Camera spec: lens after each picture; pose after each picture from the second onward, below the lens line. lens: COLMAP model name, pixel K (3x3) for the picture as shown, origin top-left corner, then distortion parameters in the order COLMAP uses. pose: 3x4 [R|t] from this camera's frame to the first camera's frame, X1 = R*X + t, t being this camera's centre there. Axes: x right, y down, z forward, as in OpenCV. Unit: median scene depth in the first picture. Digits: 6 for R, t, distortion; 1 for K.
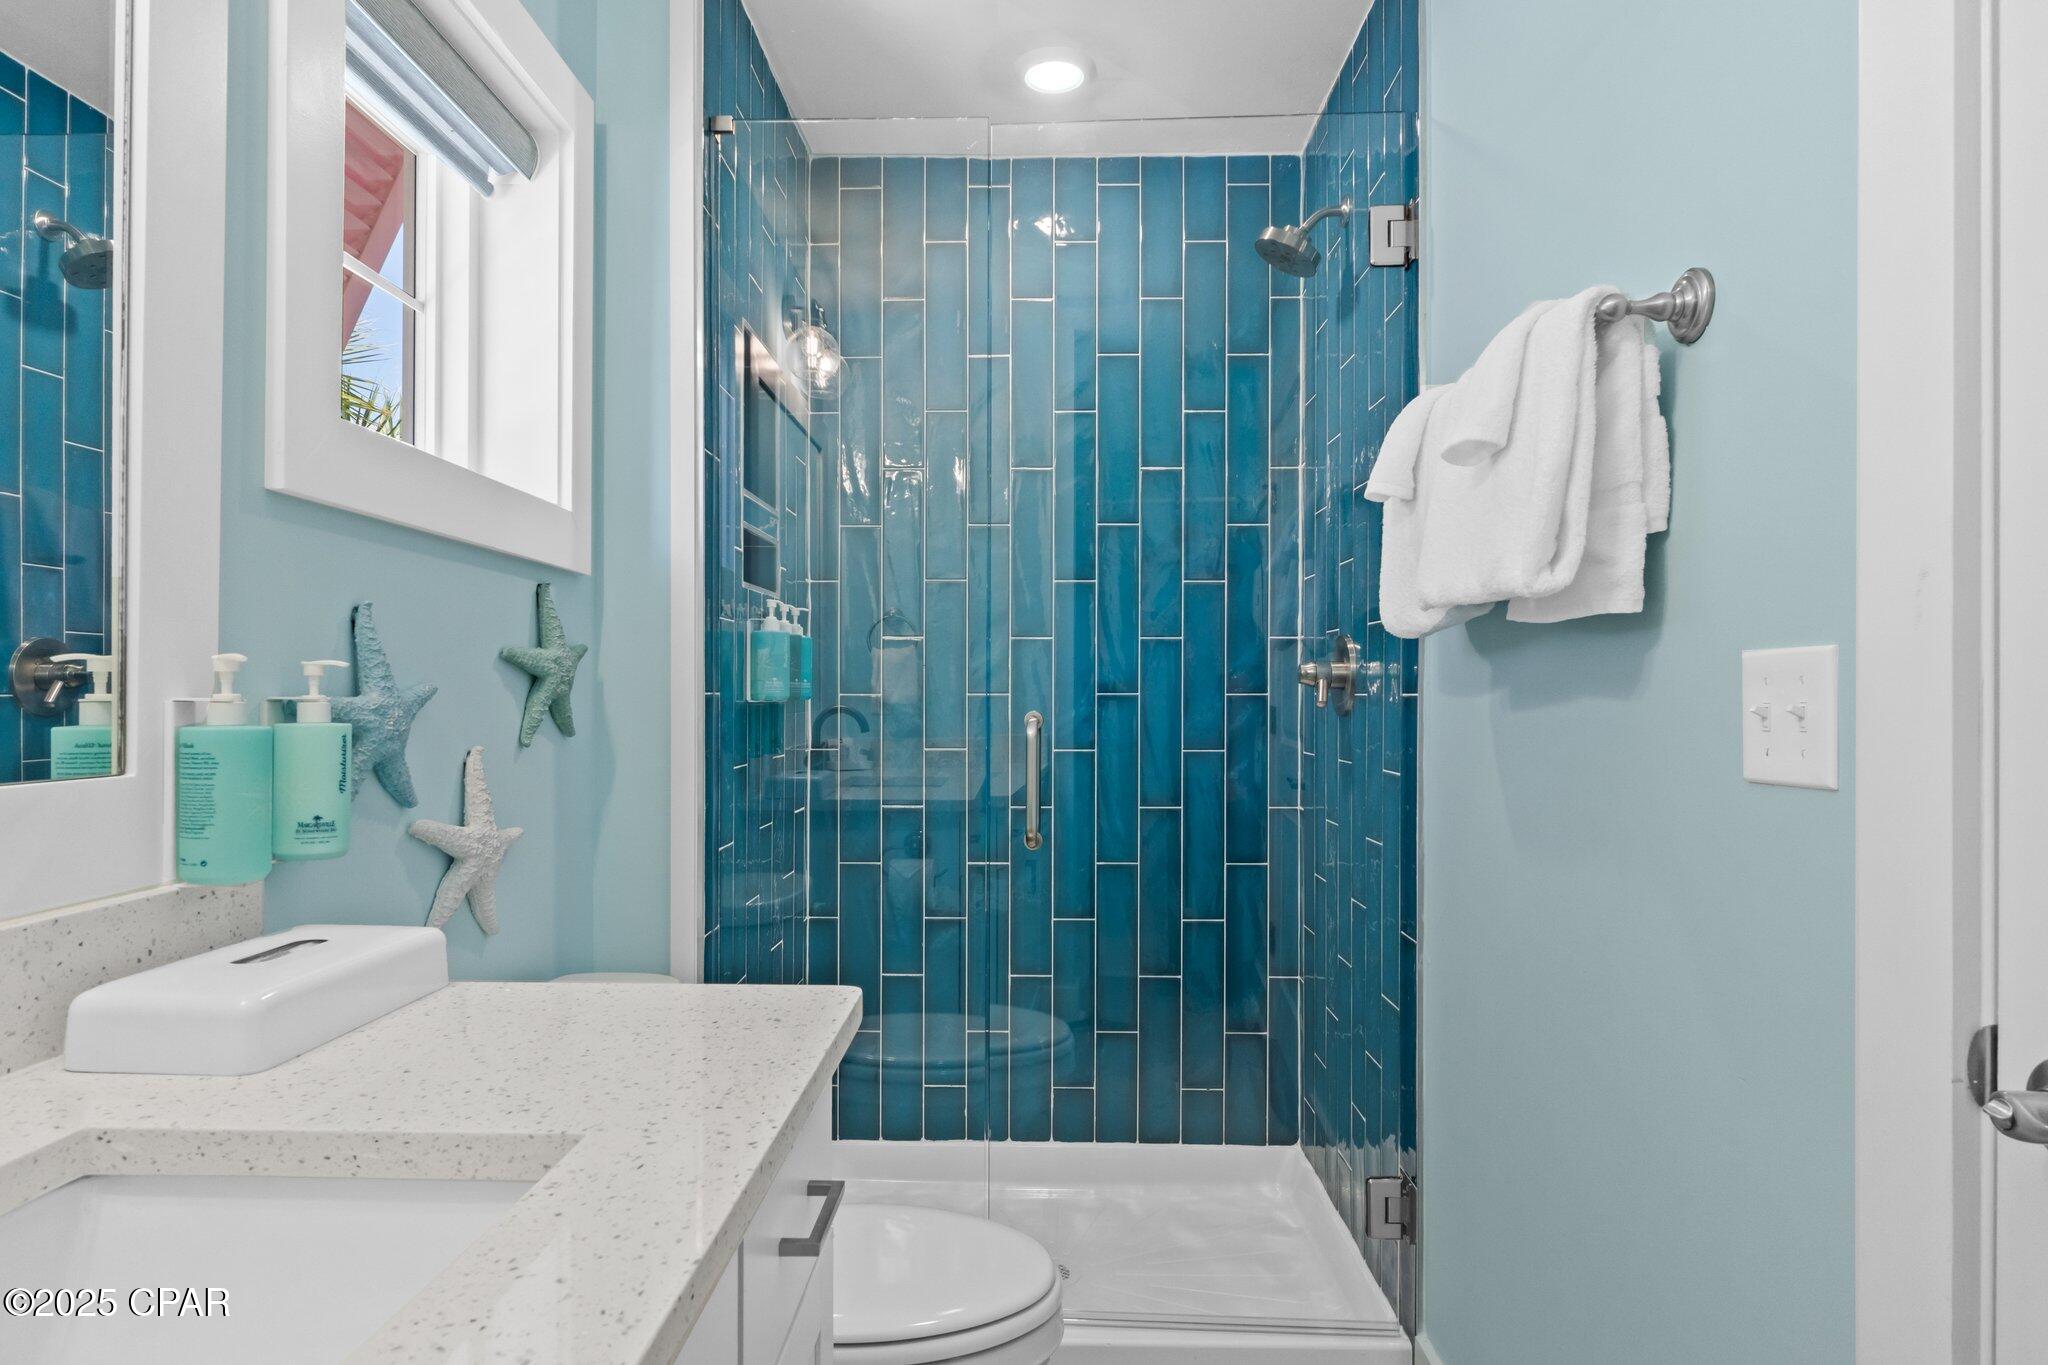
lens RADIAL K [[1160.8, 0, 1020.2], [0, 1160.8, 698.1], [0, 0, 1]] dist [-0.004921, 0.000409]
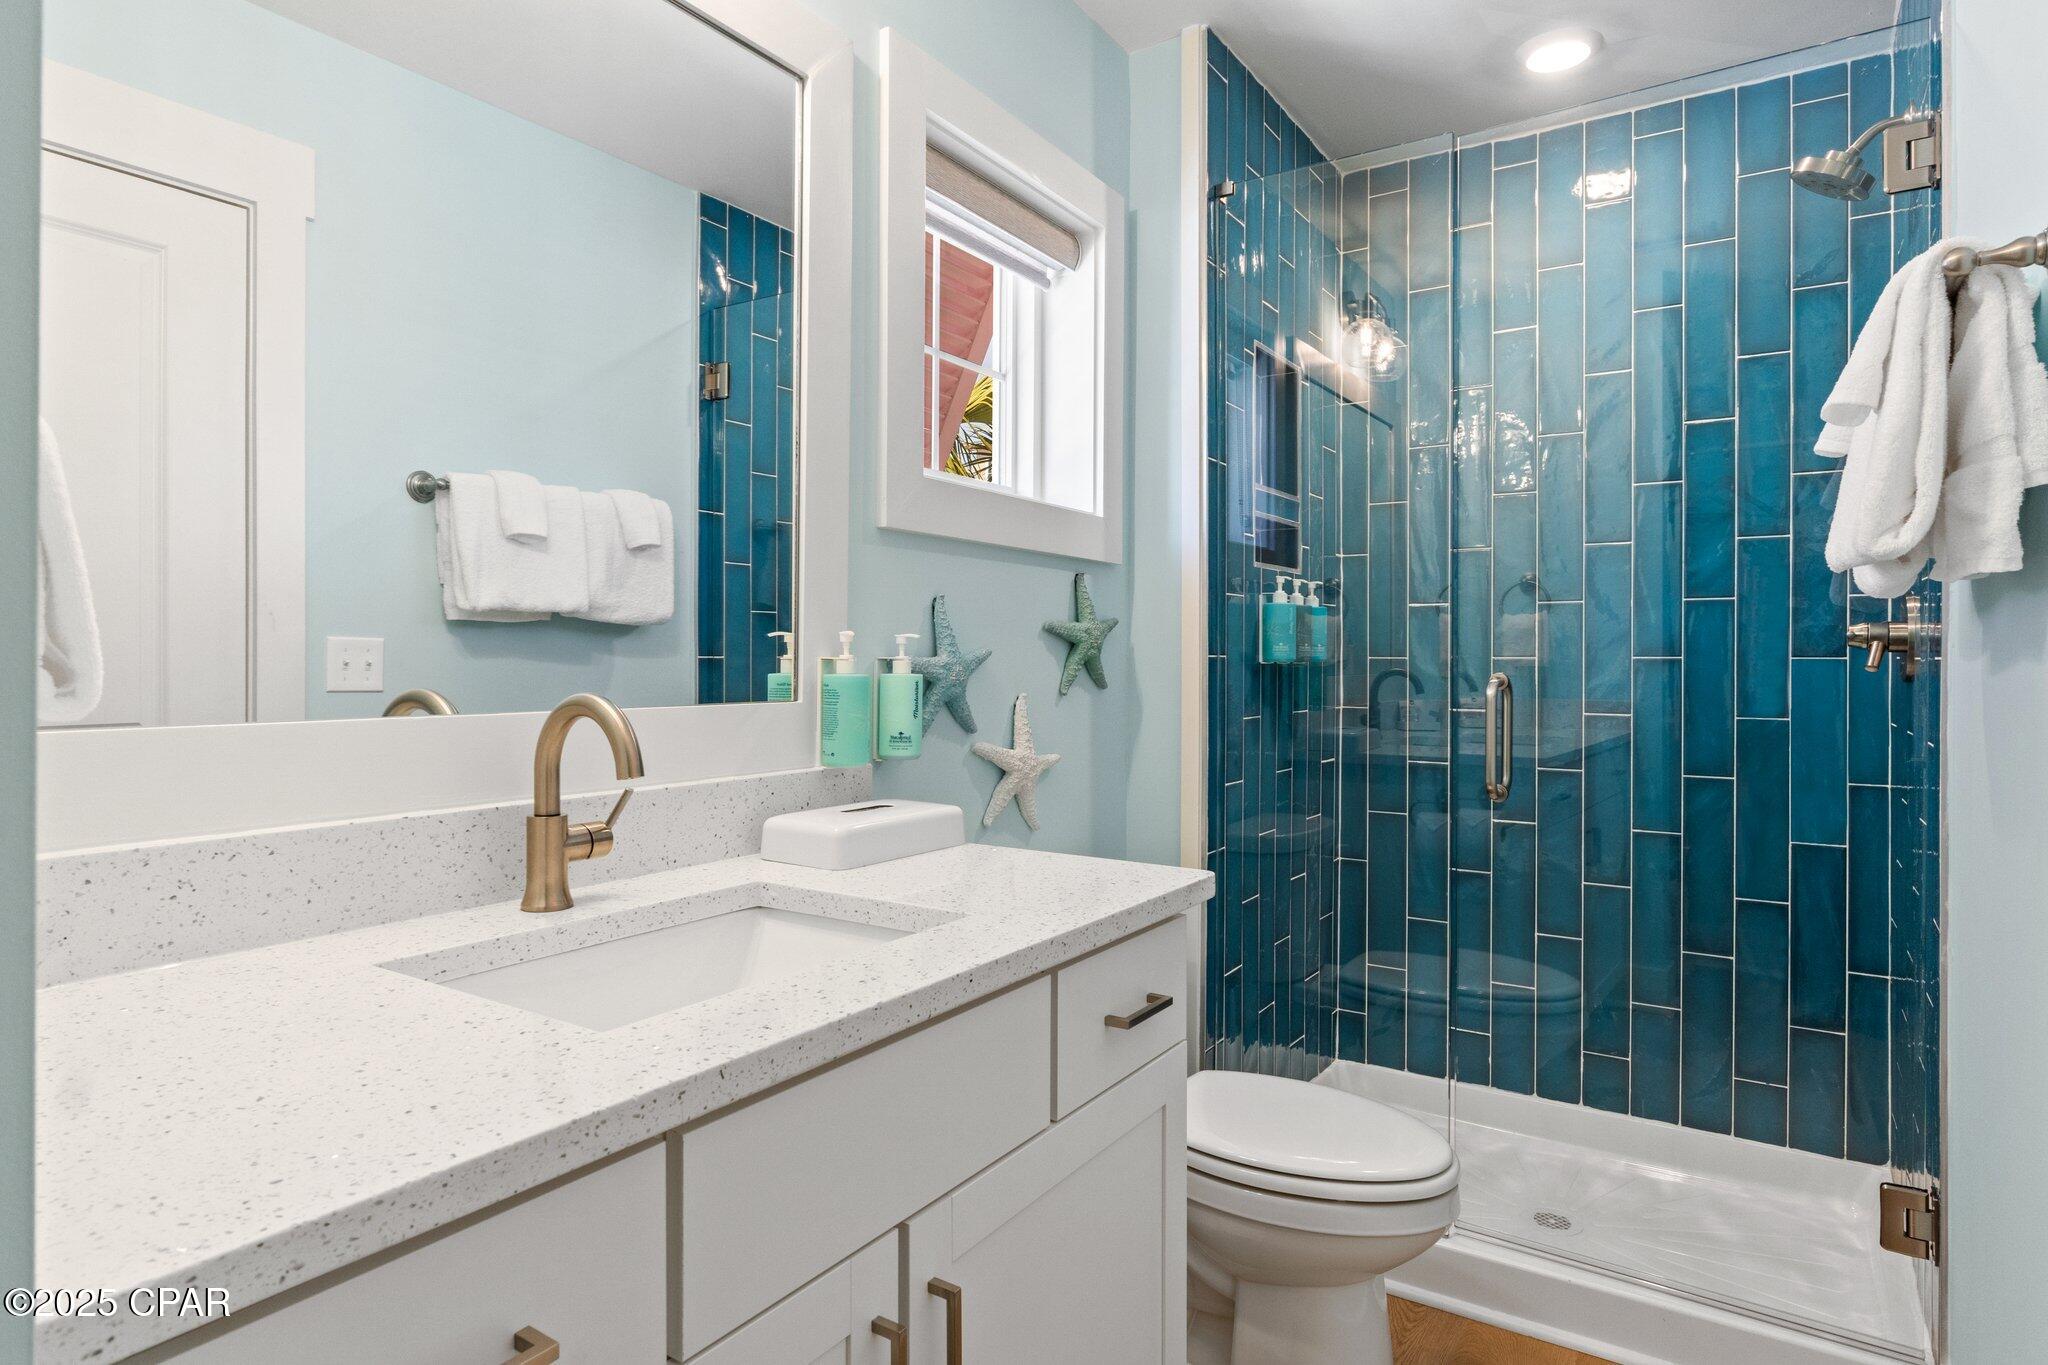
lens RADIAL K [[1160.8, 0, 1031.1], [0, 1160.8, 661.7], [0, 0, 1]] dist [-0.004921, 0.000409]
pose [[0.850456, 0.003781, -0.526032, 0.229541], [-0.004268, 0.999991, 0.000287, 0.002567], [0.526028, 0.002002, 0.850465, -0.155262]]
